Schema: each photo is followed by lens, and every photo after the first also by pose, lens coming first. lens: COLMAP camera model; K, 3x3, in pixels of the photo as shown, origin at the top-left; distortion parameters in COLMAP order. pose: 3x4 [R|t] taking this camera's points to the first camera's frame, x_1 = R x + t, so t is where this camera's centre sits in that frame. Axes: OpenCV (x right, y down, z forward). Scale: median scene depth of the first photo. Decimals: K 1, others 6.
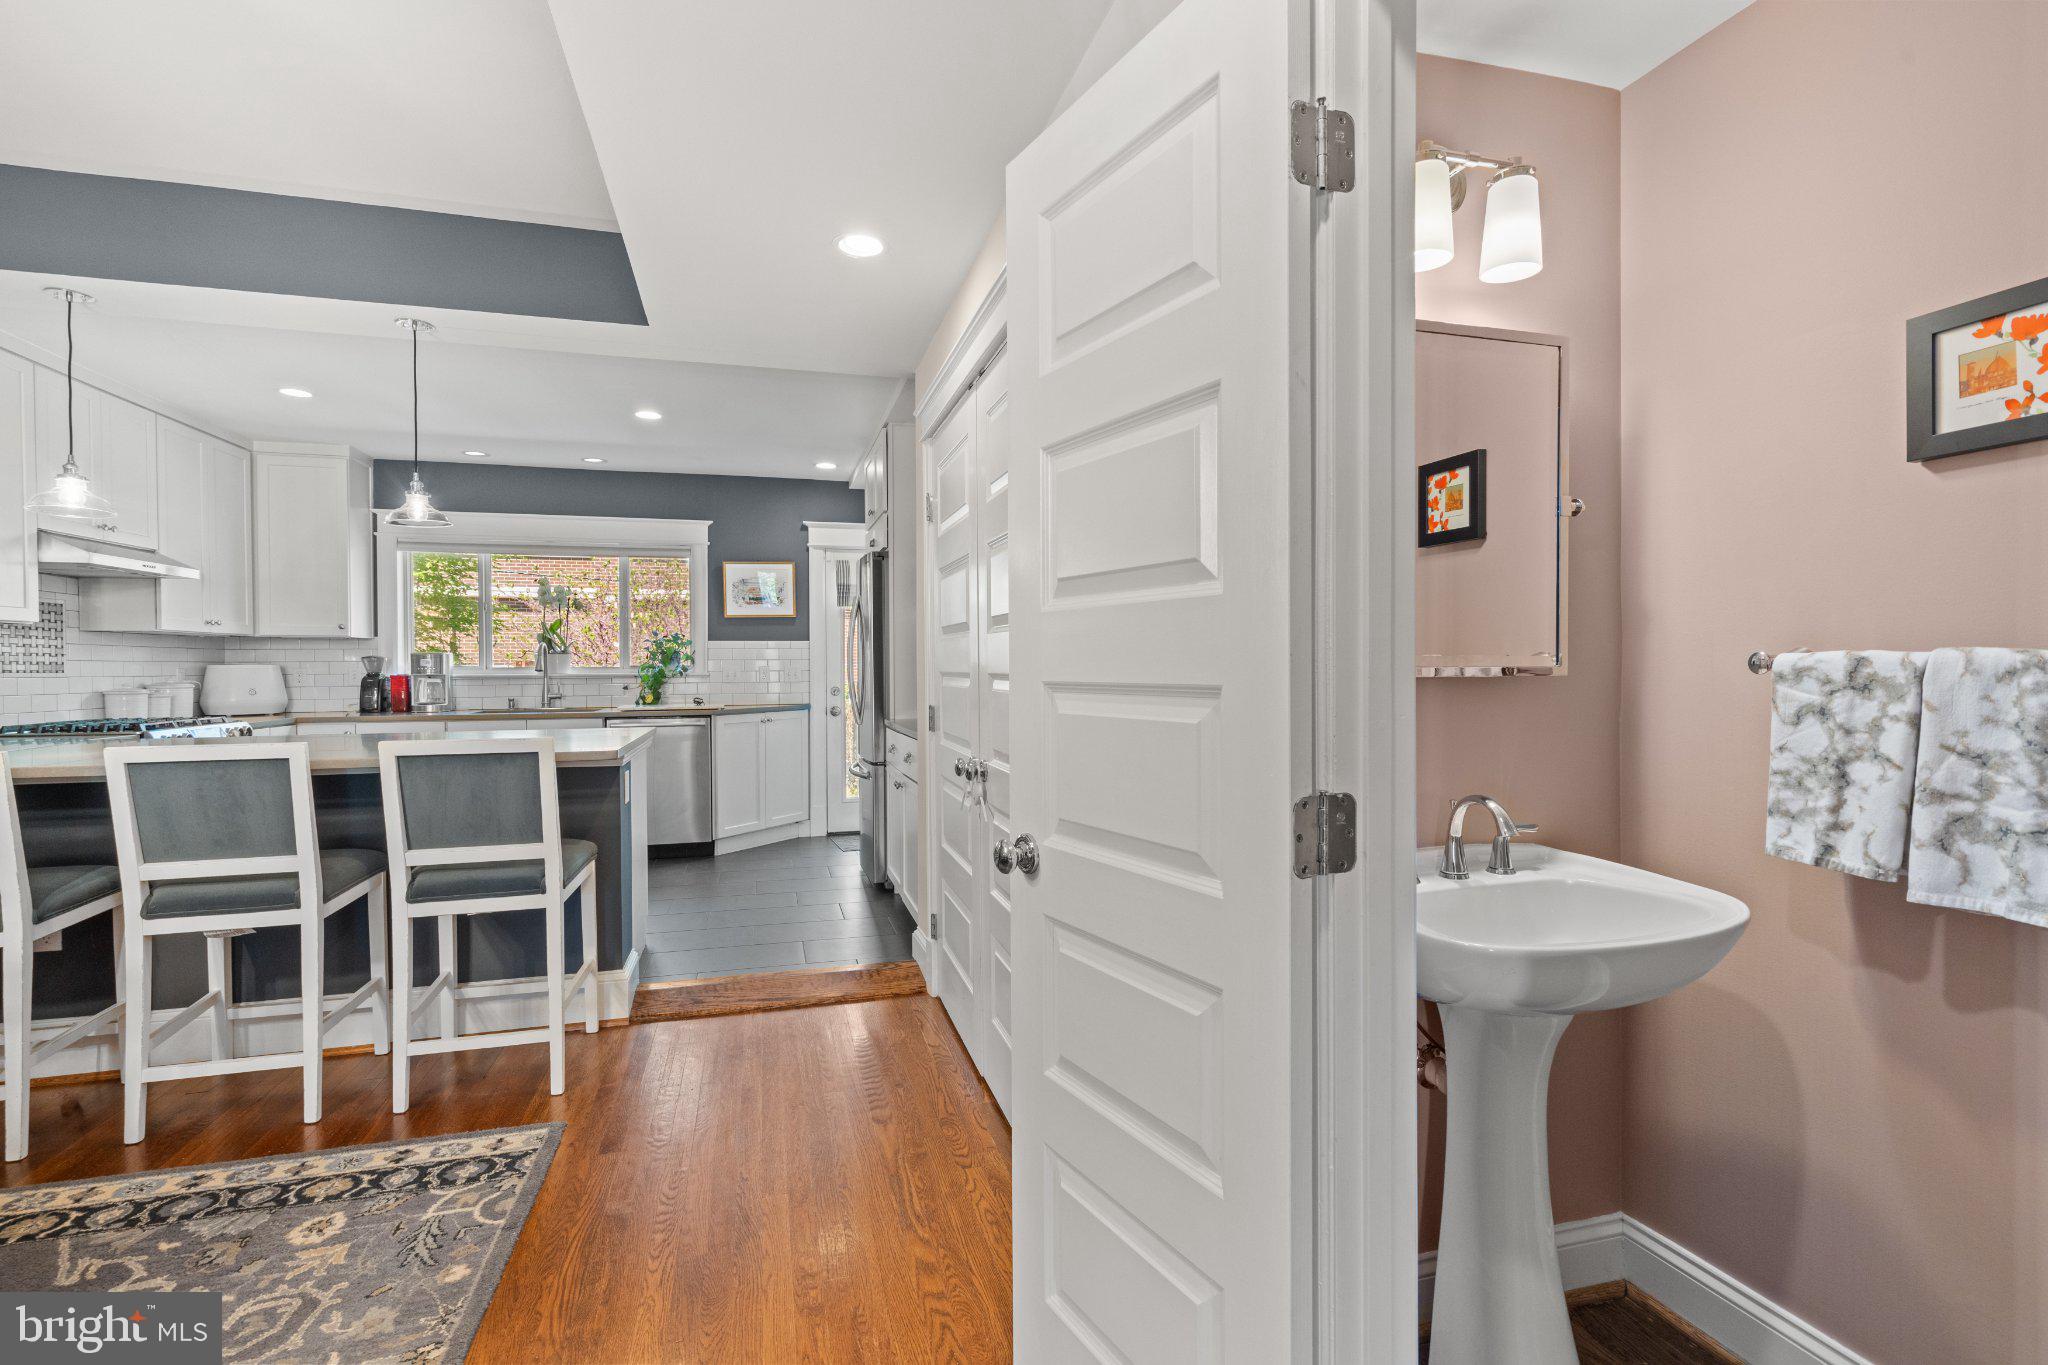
lens RADIAL K [[925.6, 0, 1019.3], [0, 925.6, 679.5], [0, 0, 1]] dist [-0.006825, 0.002074]
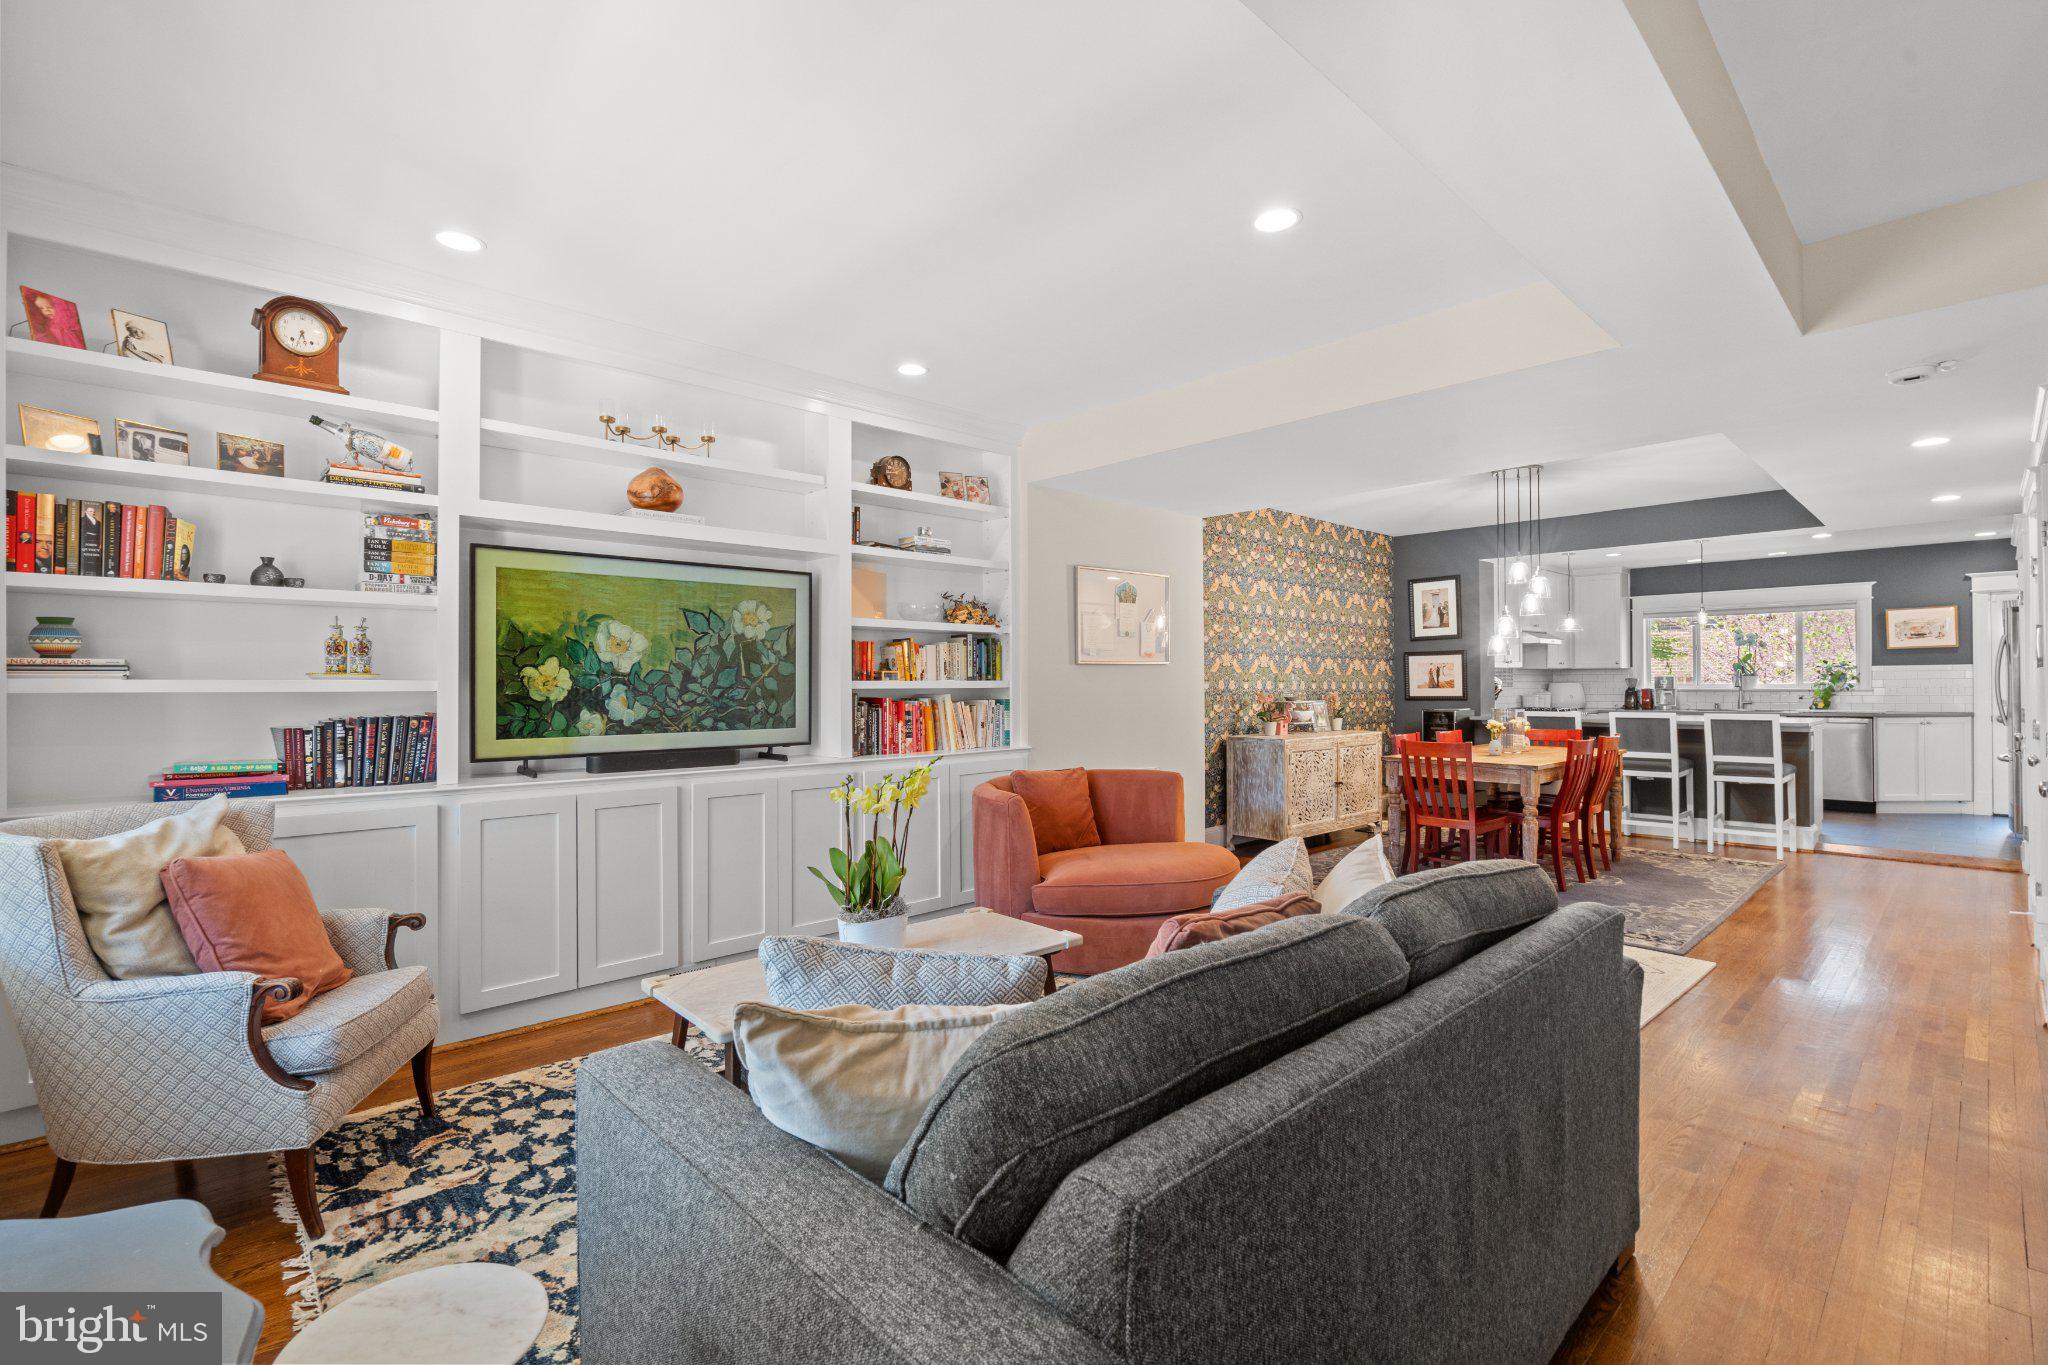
lens RADIAL K [[925.6, 0, 996.7], [0, 925.6, 679.2], [0, 0, 1]] dist [-0.006825, 0.002074]
pose [[0.451947, -0.005371, -0.892029, 0.500321], [-0.008201, 0.999915, -0.010175, 0.006739], [0.892007, 0.011914, 0.451864, -1.319118]]
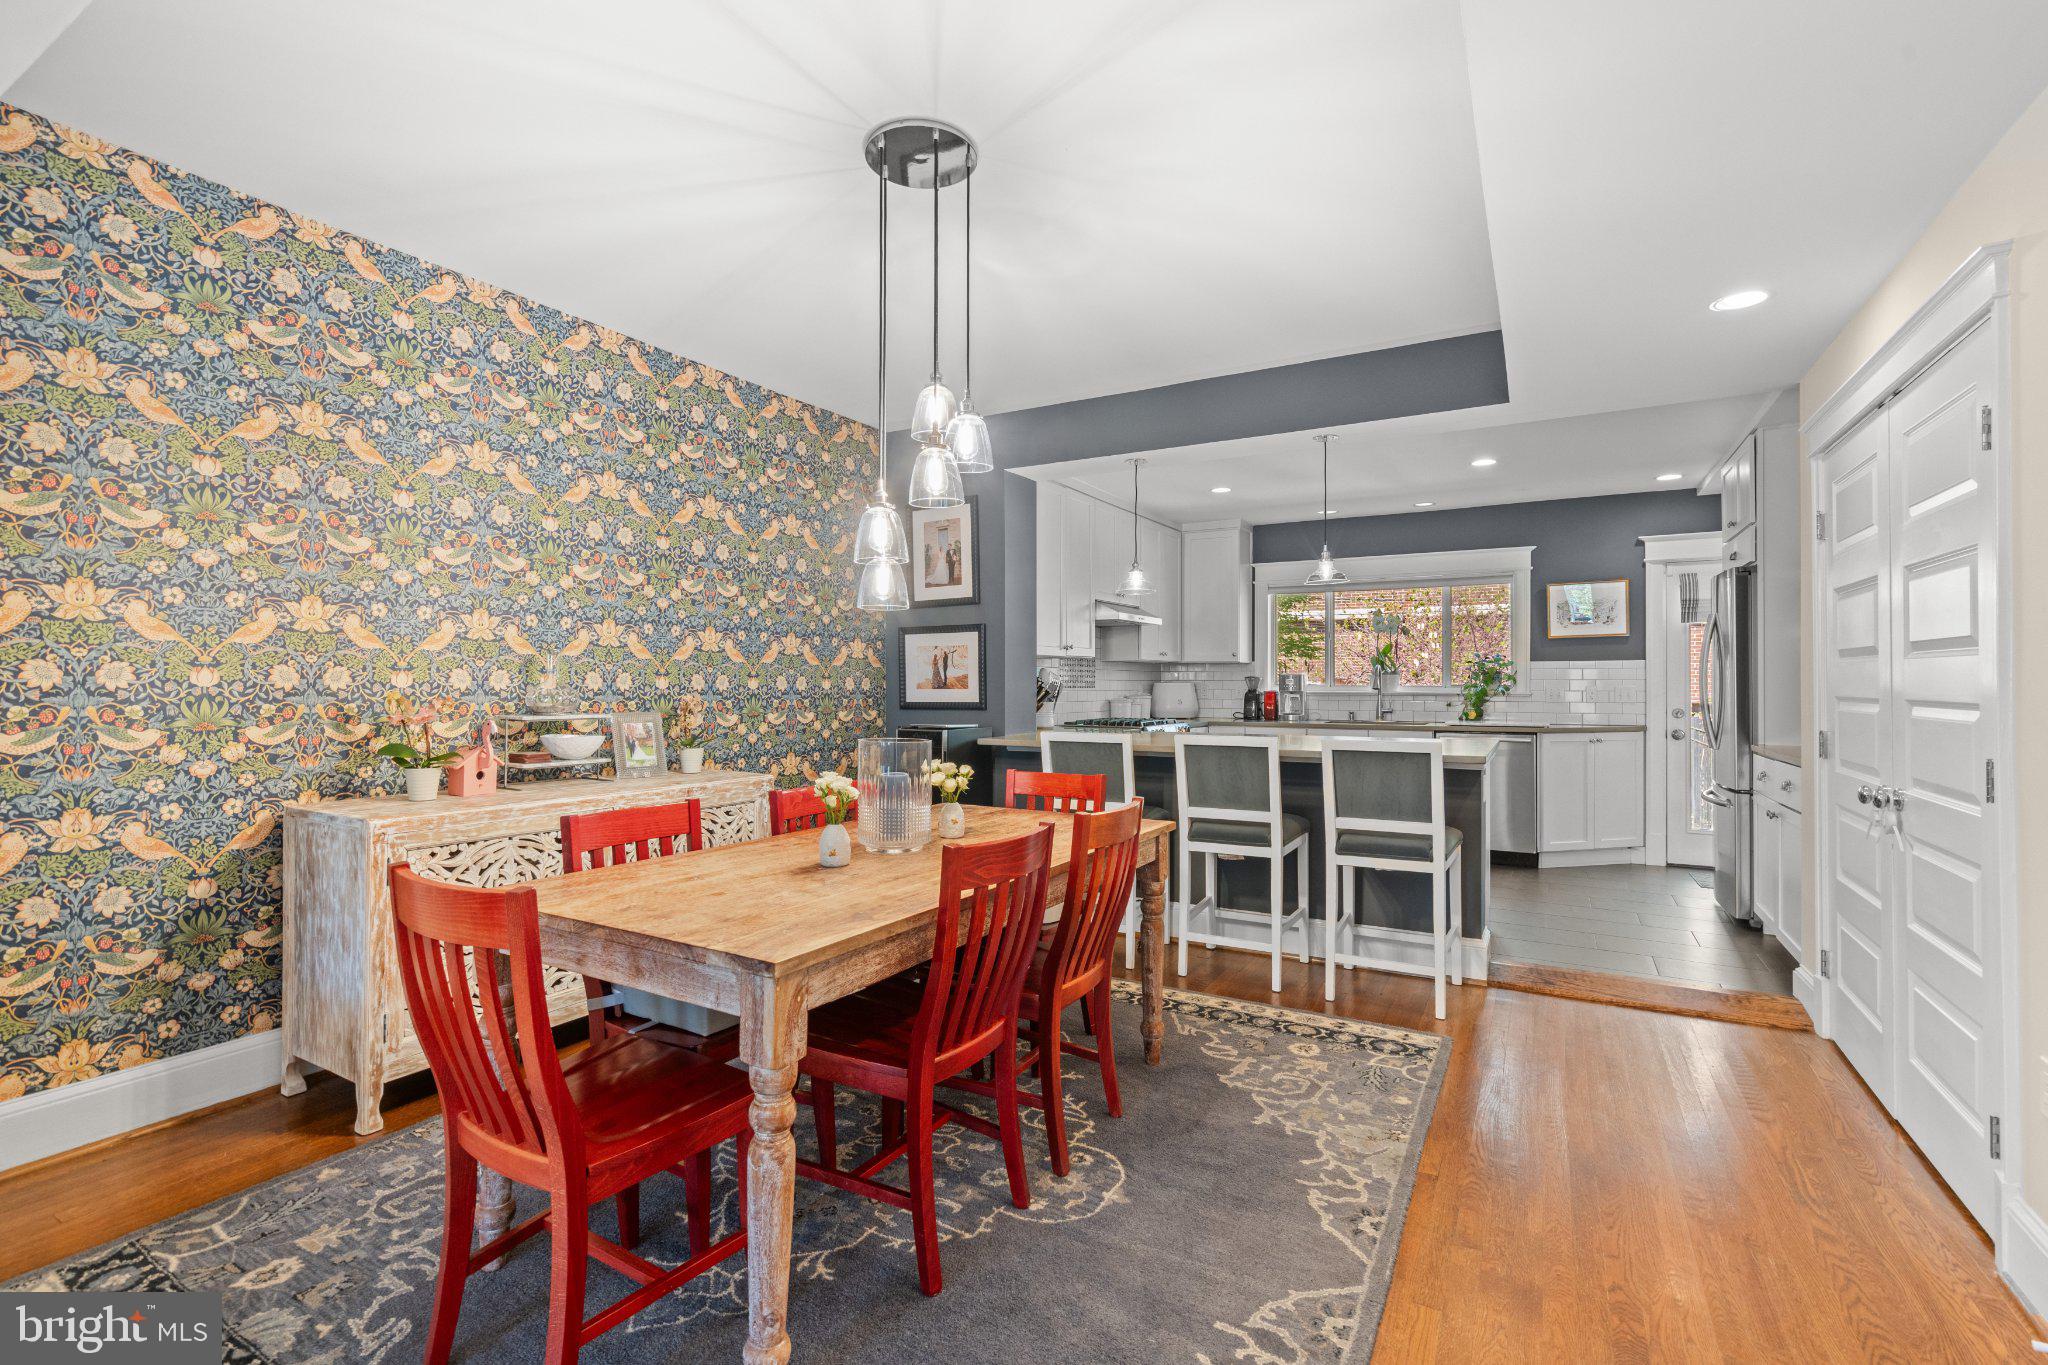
lens RADIAL K [[925.6, 0, 1002.5], [0, 925.6, 679.0], [0, 0, 1]] dist [-0.006825, 0.002074]
pose [[0.690549, 0.001166, -0.723285, 0.007332], [-0.014080, 0.999831, -0.011831, -0.001853], [0.723149, 0.018353, 0.690448, -0.230697]]
